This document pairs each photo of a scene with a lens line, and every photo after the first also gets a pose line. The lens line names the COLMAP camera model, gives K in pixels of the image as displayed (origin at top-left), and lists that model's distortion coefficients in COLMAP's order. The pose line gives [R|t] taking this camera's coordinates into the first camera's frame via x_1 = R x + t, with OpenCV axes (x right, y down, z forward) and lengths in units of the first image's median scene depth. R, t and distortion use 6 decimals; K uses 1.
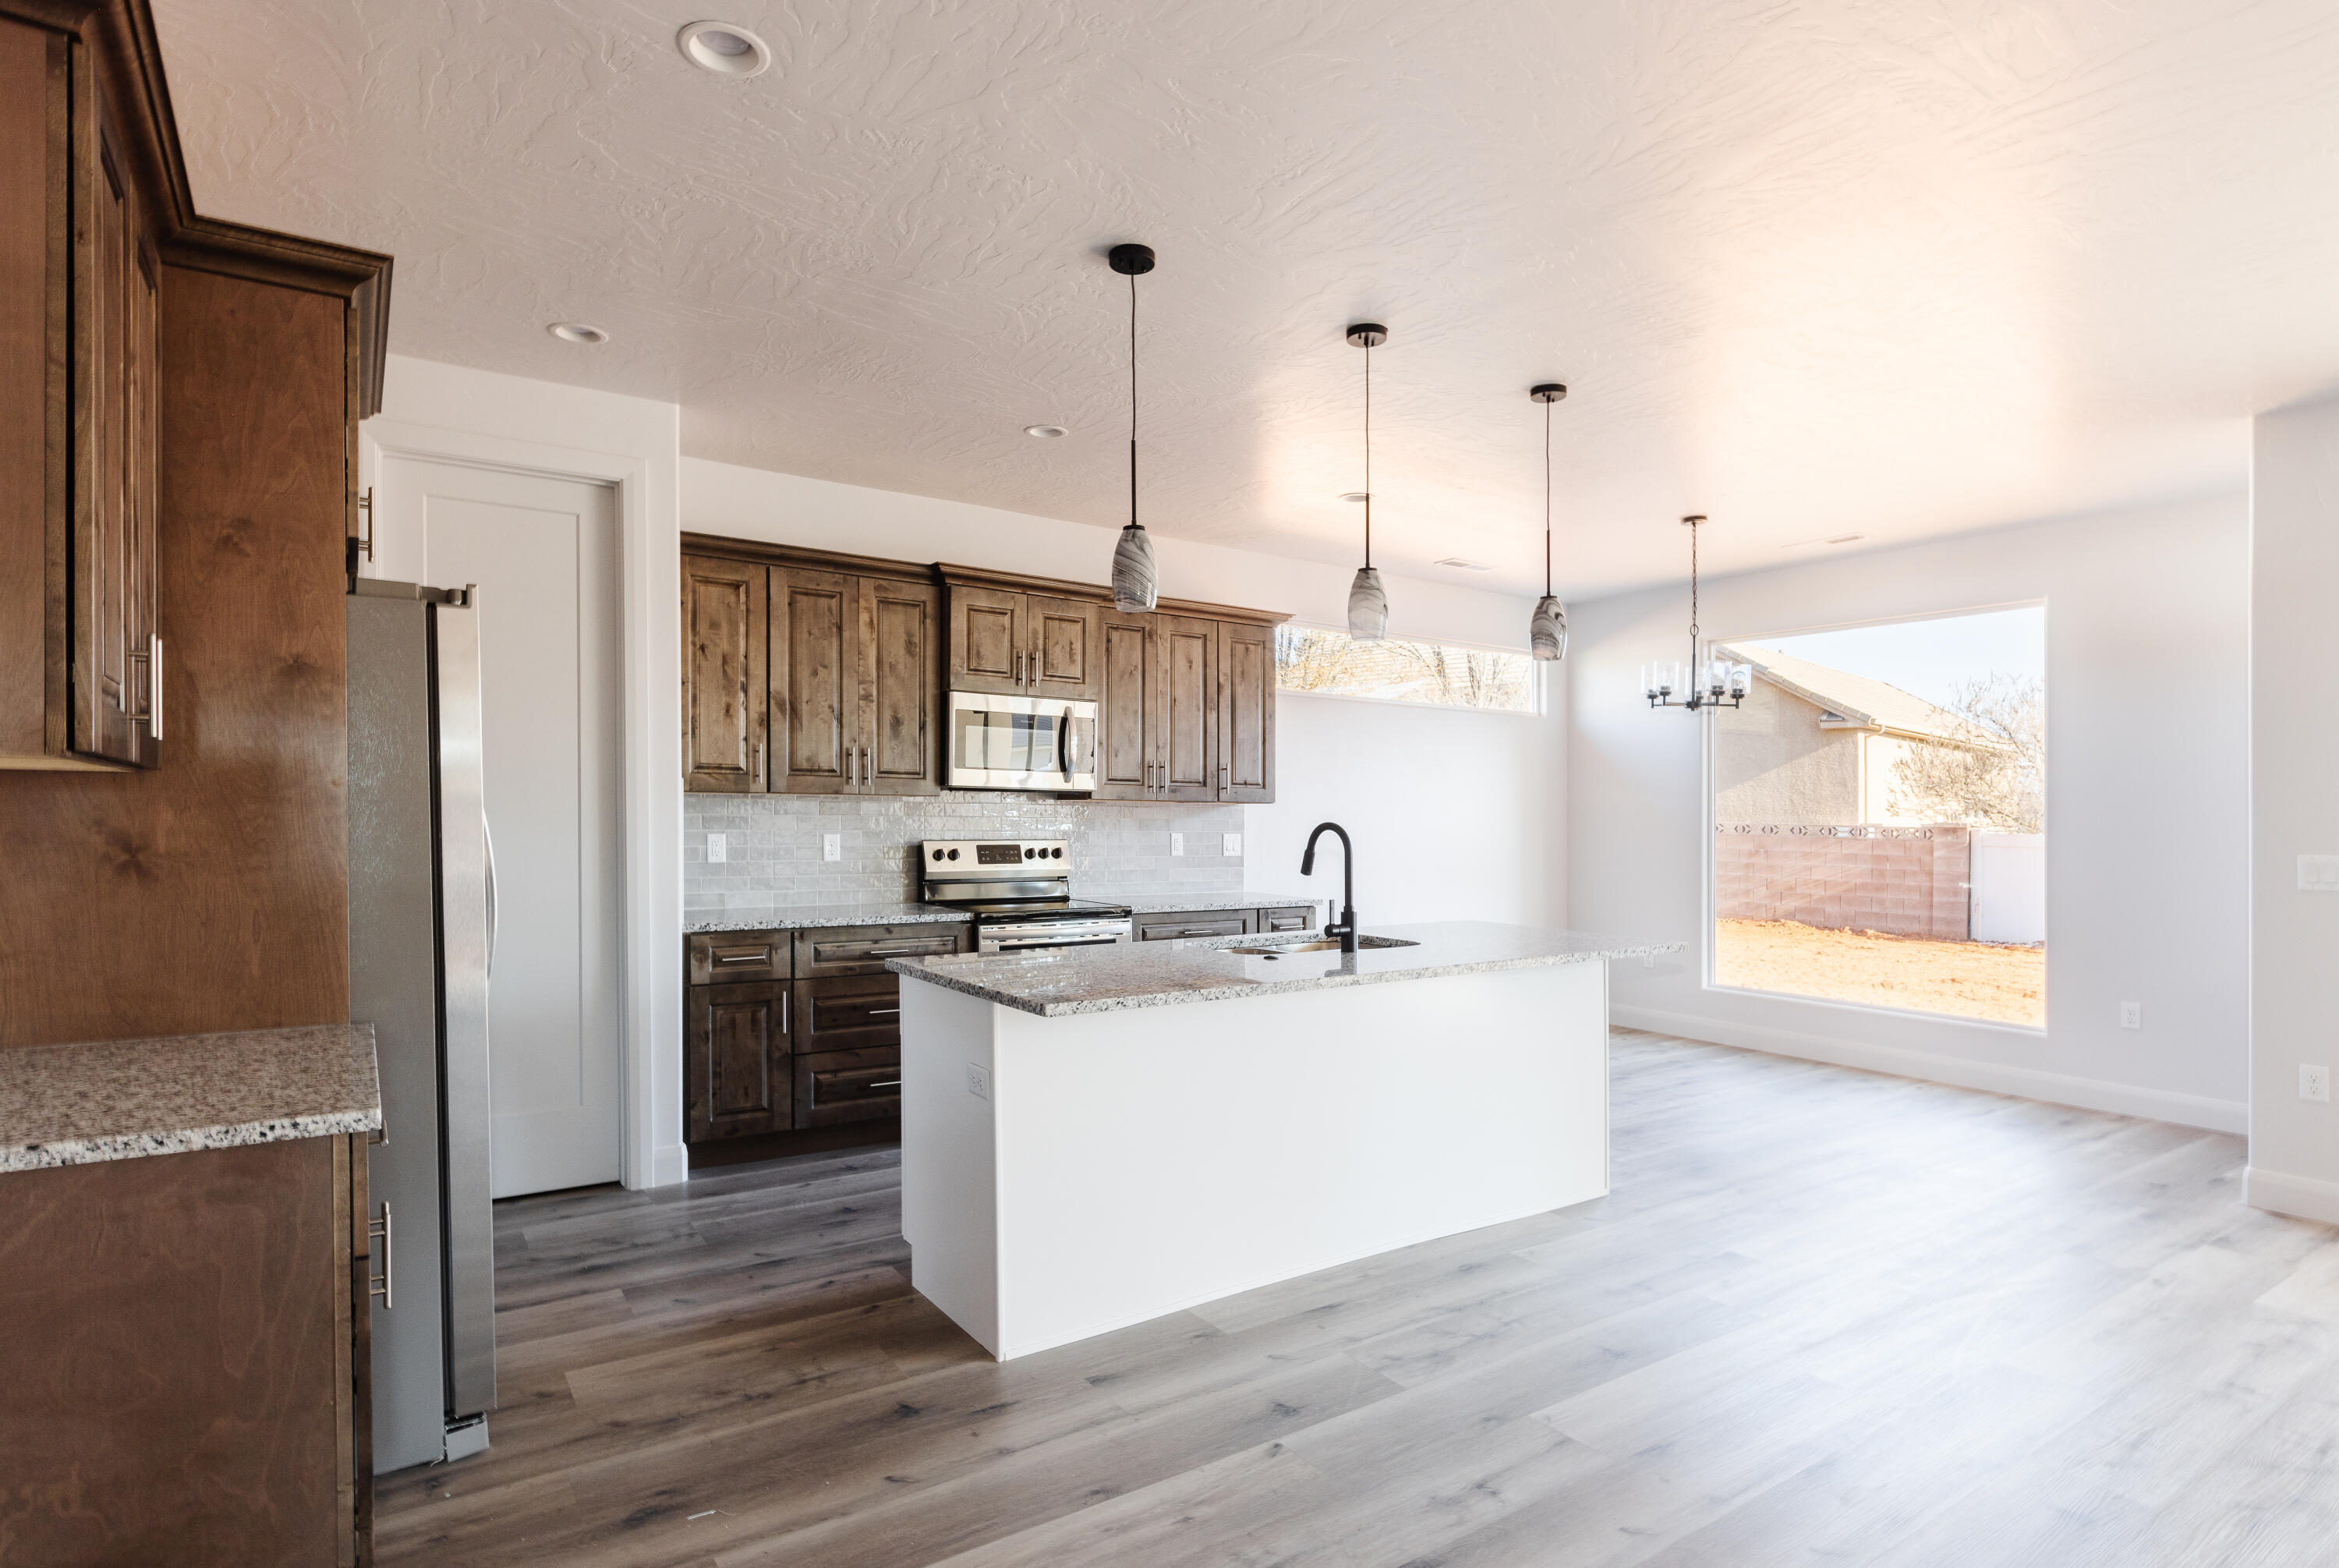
lens RADIAL K [[1258.1, 0, 1193.2], [0, 1258.1, 826.2], [0, 0, 1]] dist [-0.012121, 0.002192]
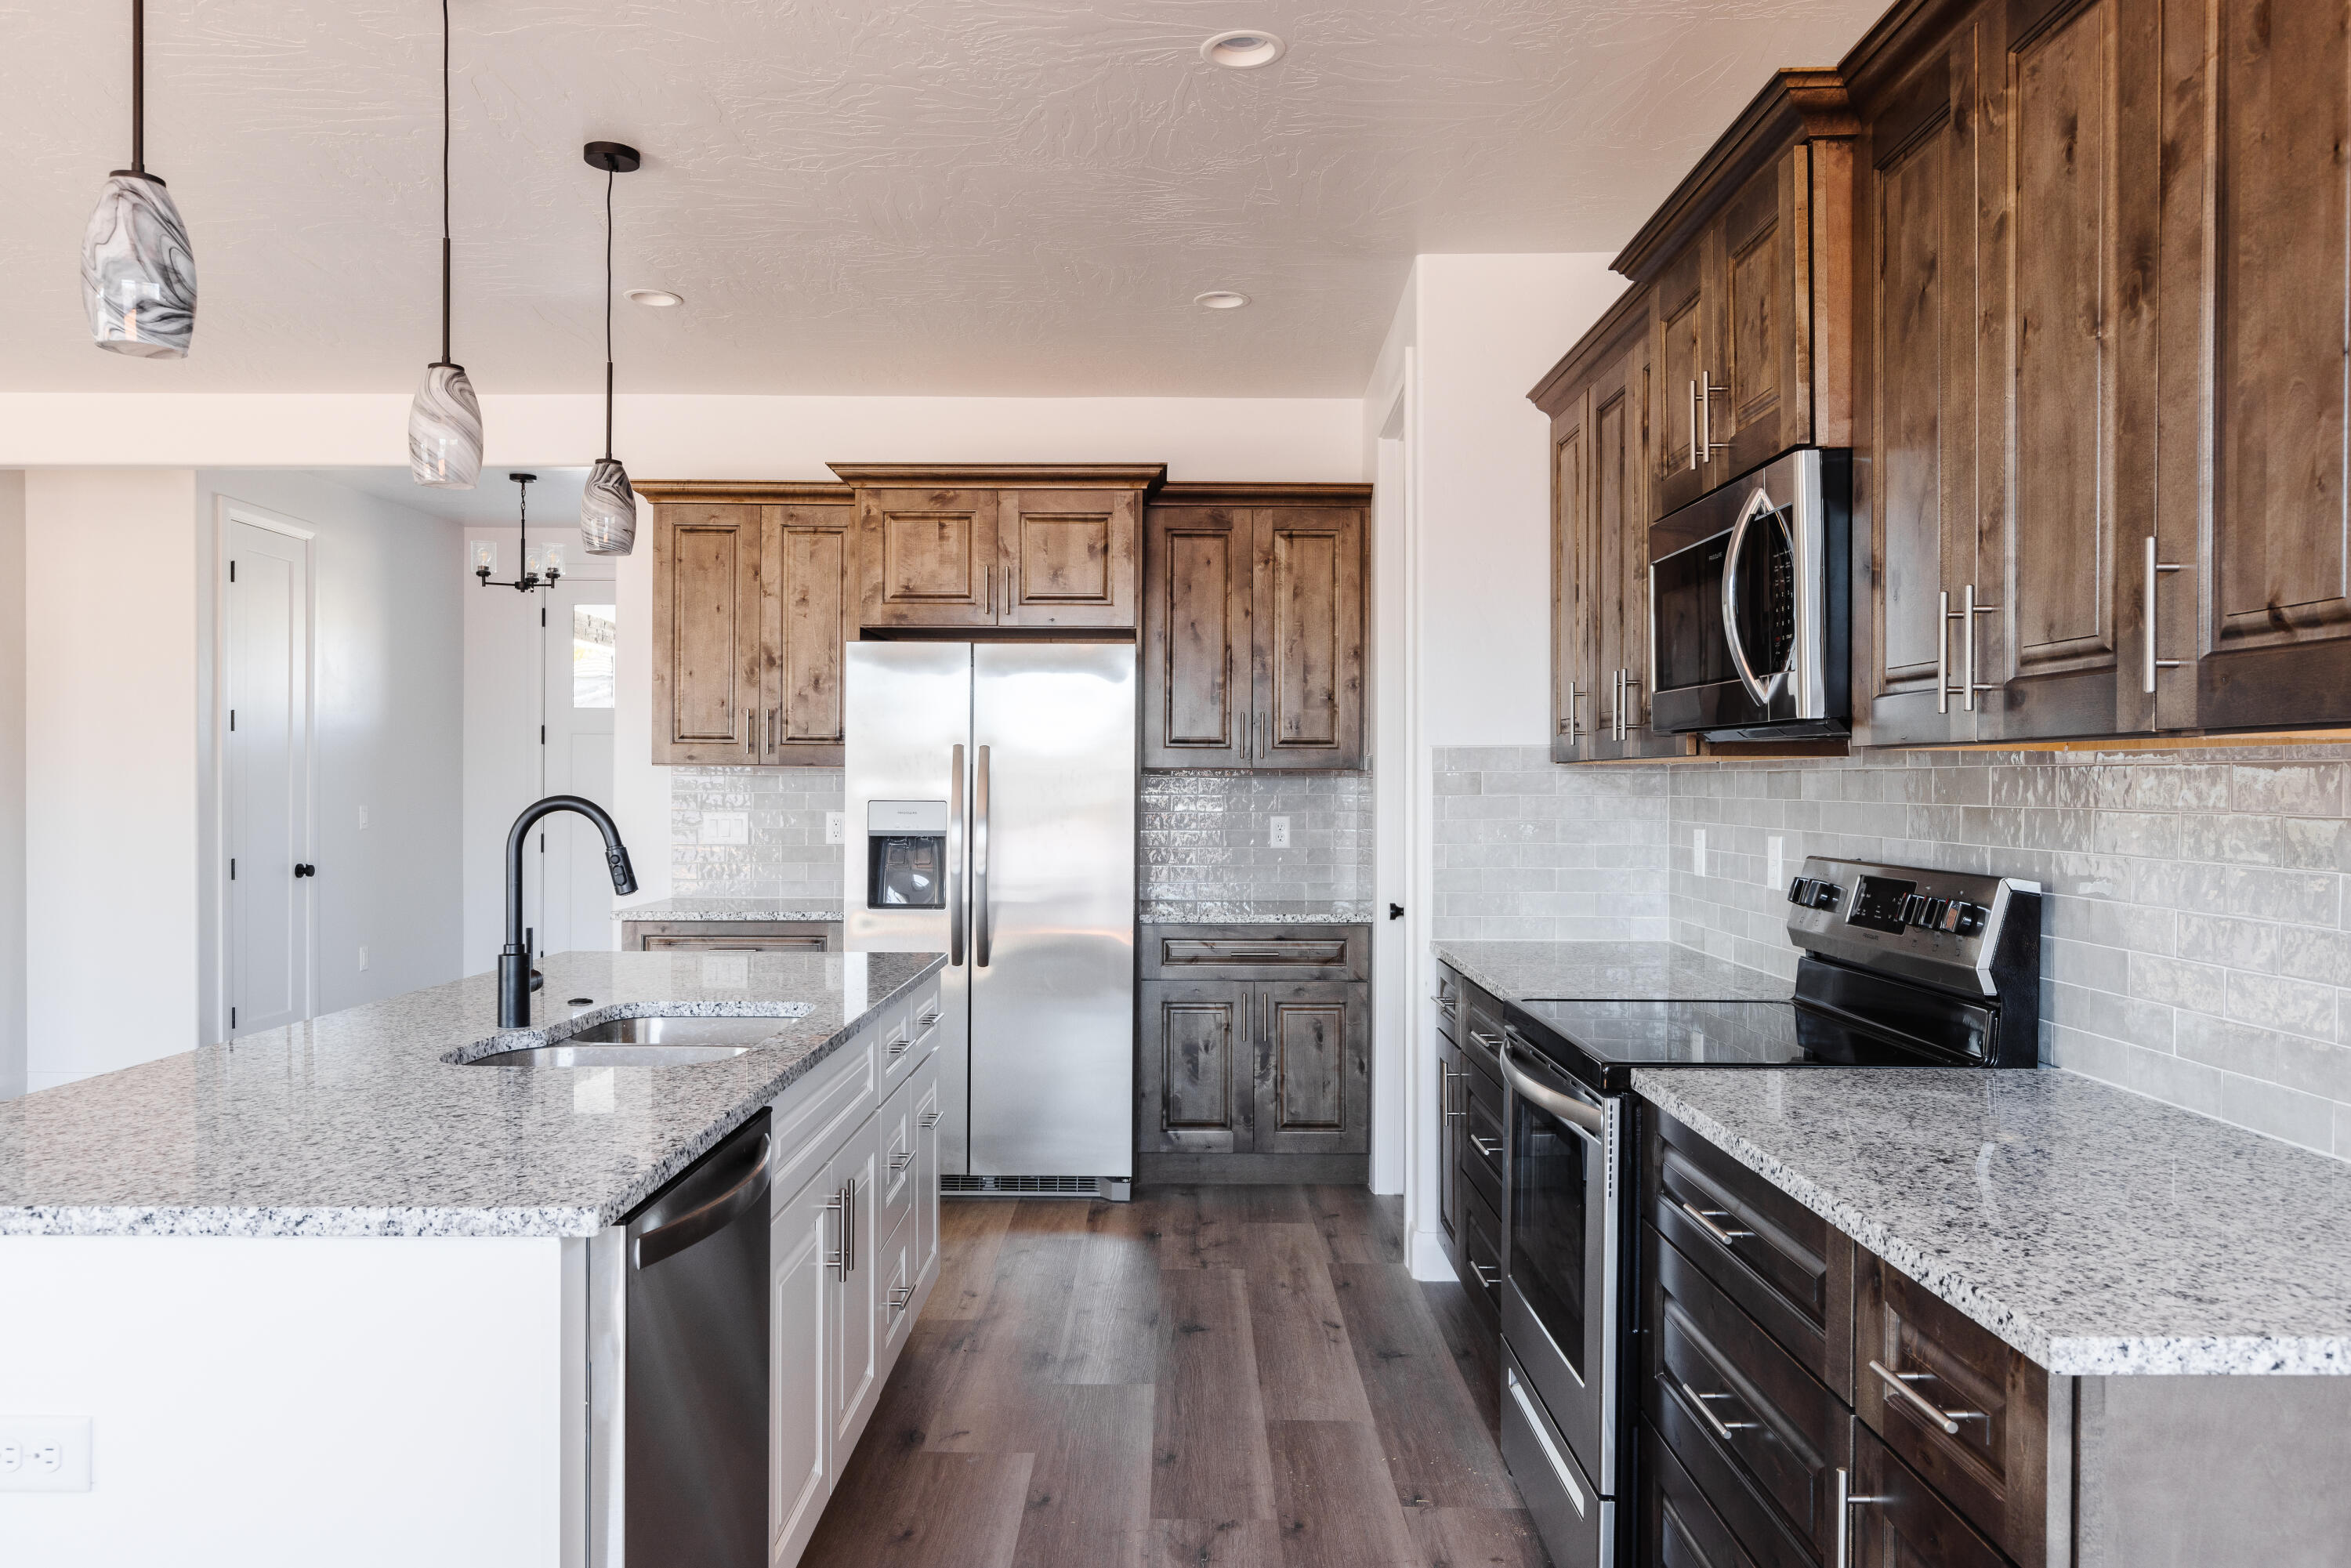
lens RADIAL K [[1548.8, 0, 1123.6], [0, 1548.8, 788.0], [0, 0, 1]] dist [-0.000776, 0.002078]
pose [[-0.602161, -0.008396, -0.798331, 0.804936], [-0.017680, 0.999840, 0.002820, -0.022689], [0.798179, 0.015813, -0.602213, 2.577500]]
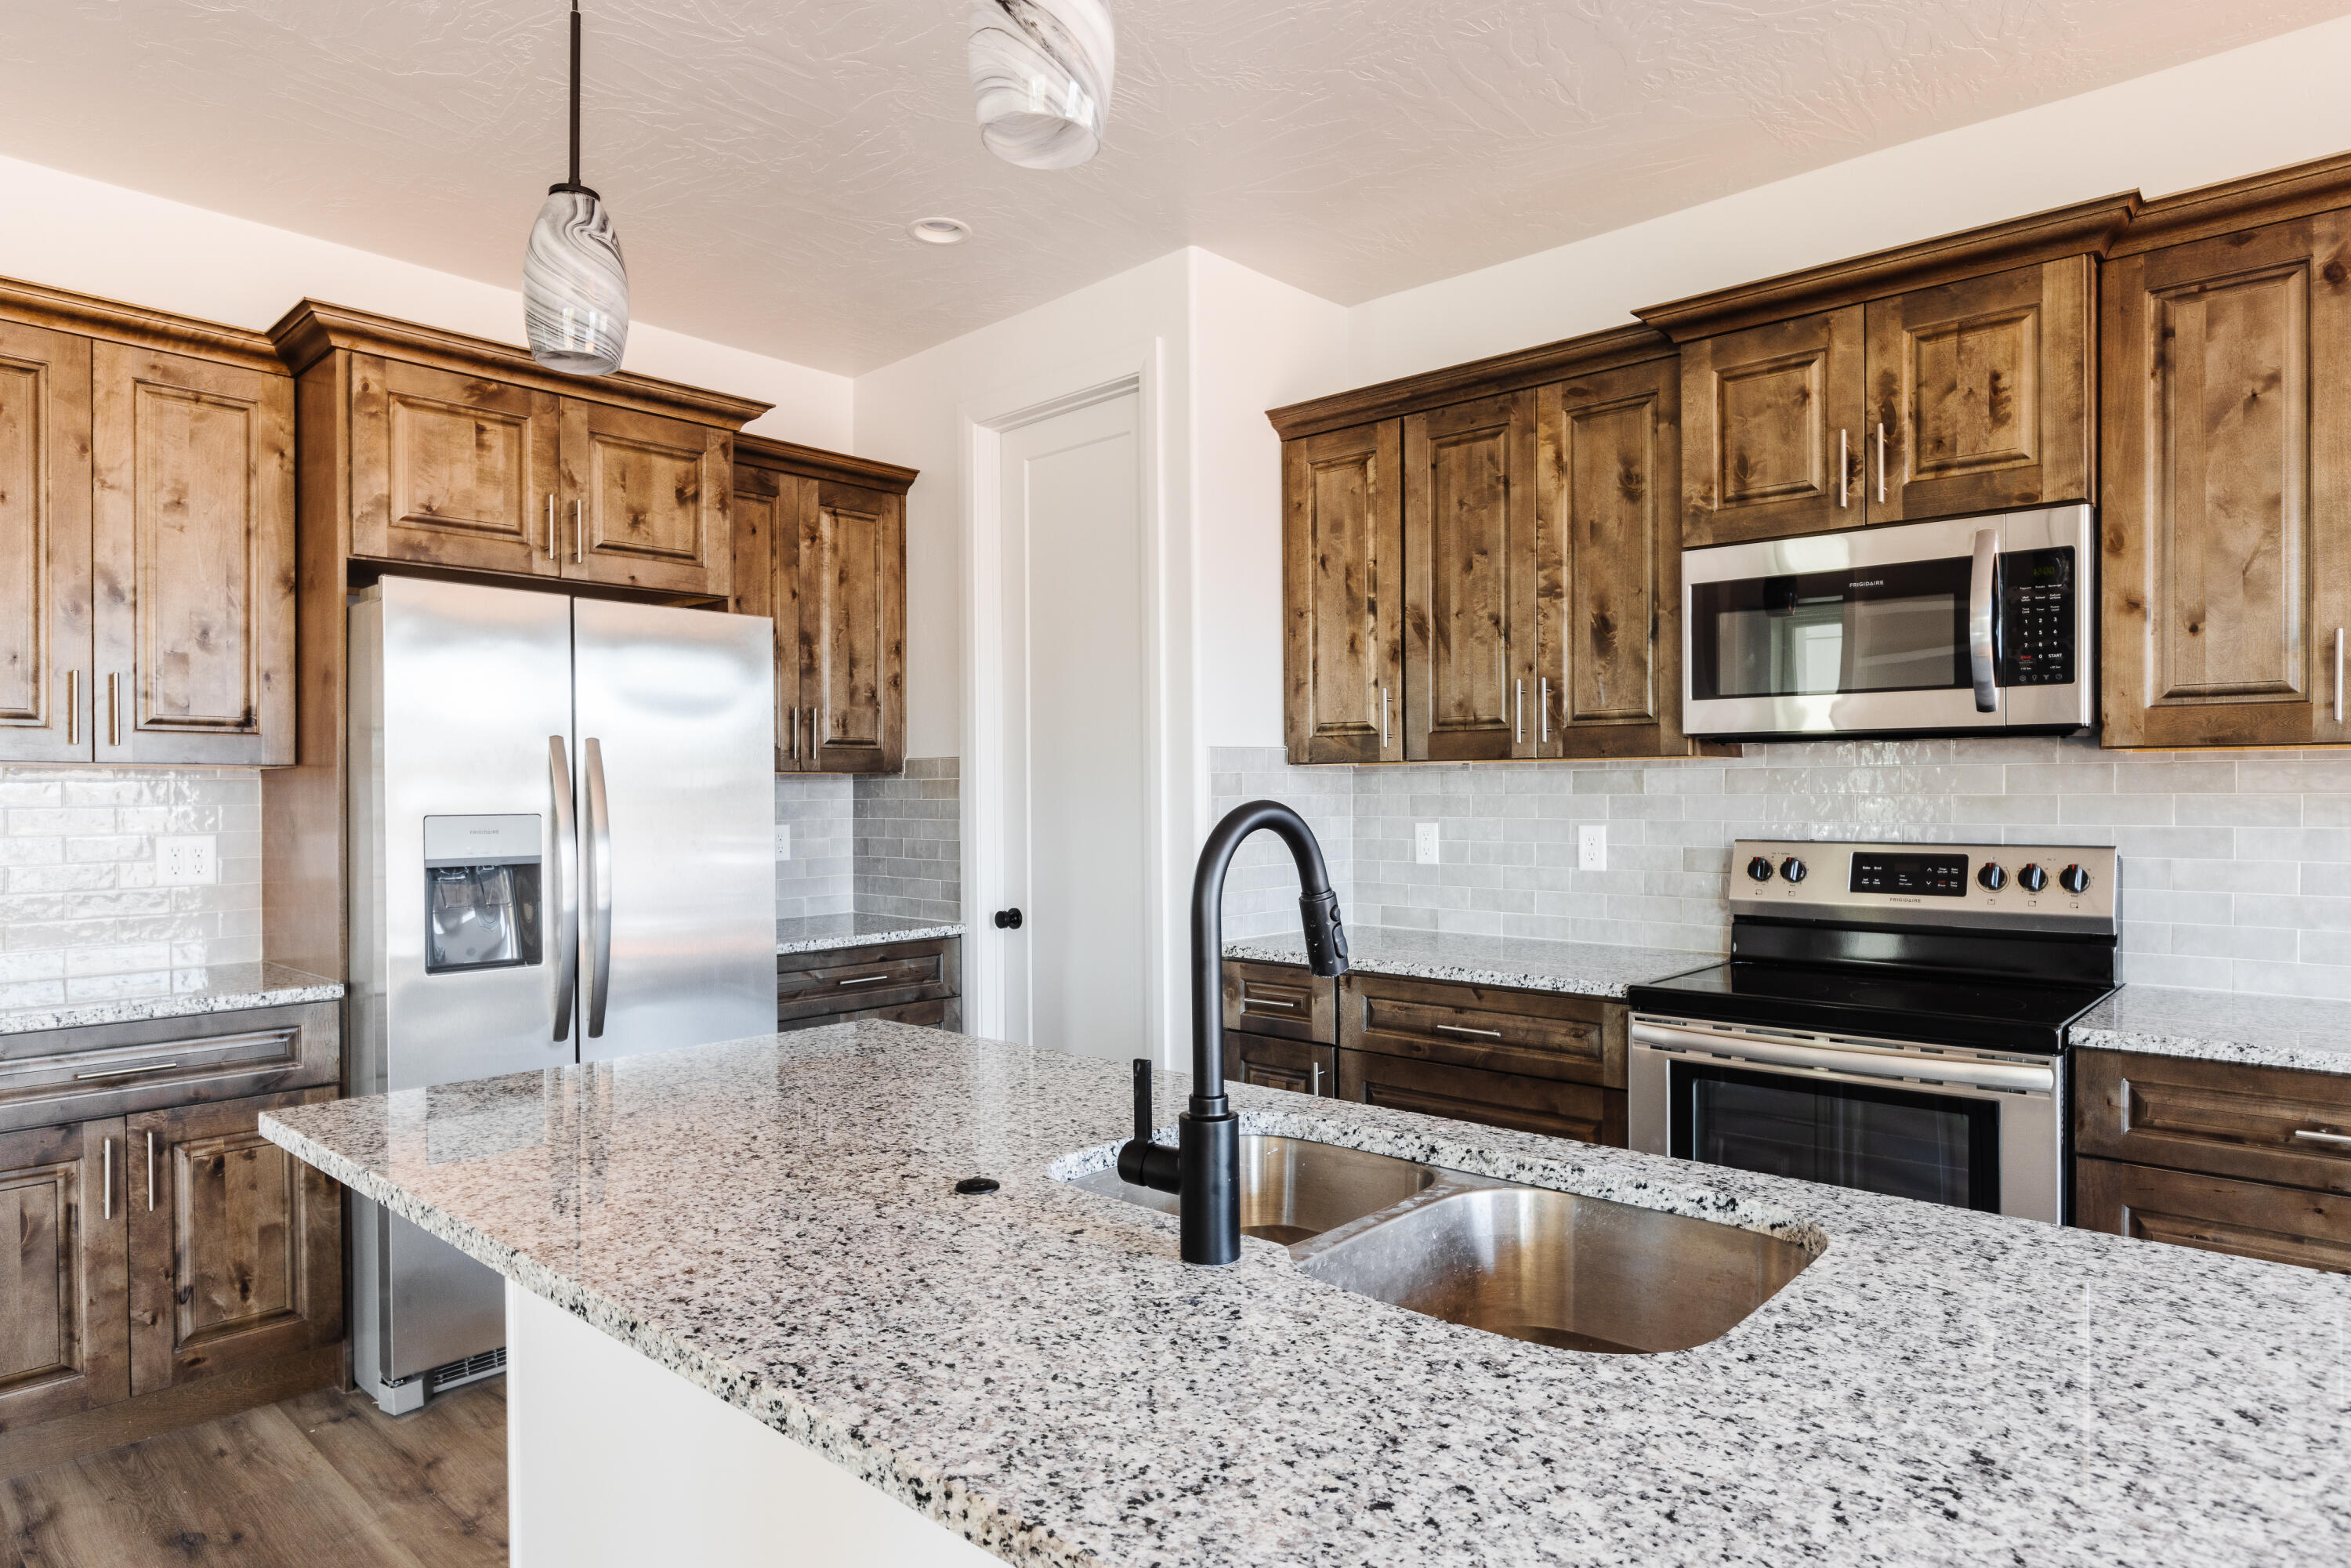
lens RADIAL K [[1358.3, 0, 1101.7], [0, 1358.3, 783.2], [0, 0, 1]] dist [-0.015885, 0.008764]
pose [[0.184531, -0.016150, -0.982694, 0.654836], [-0.002256, 0.999855, -0.016856, -0.007410], [0.982824, 0.005327, 0.184468, 1.450863]]
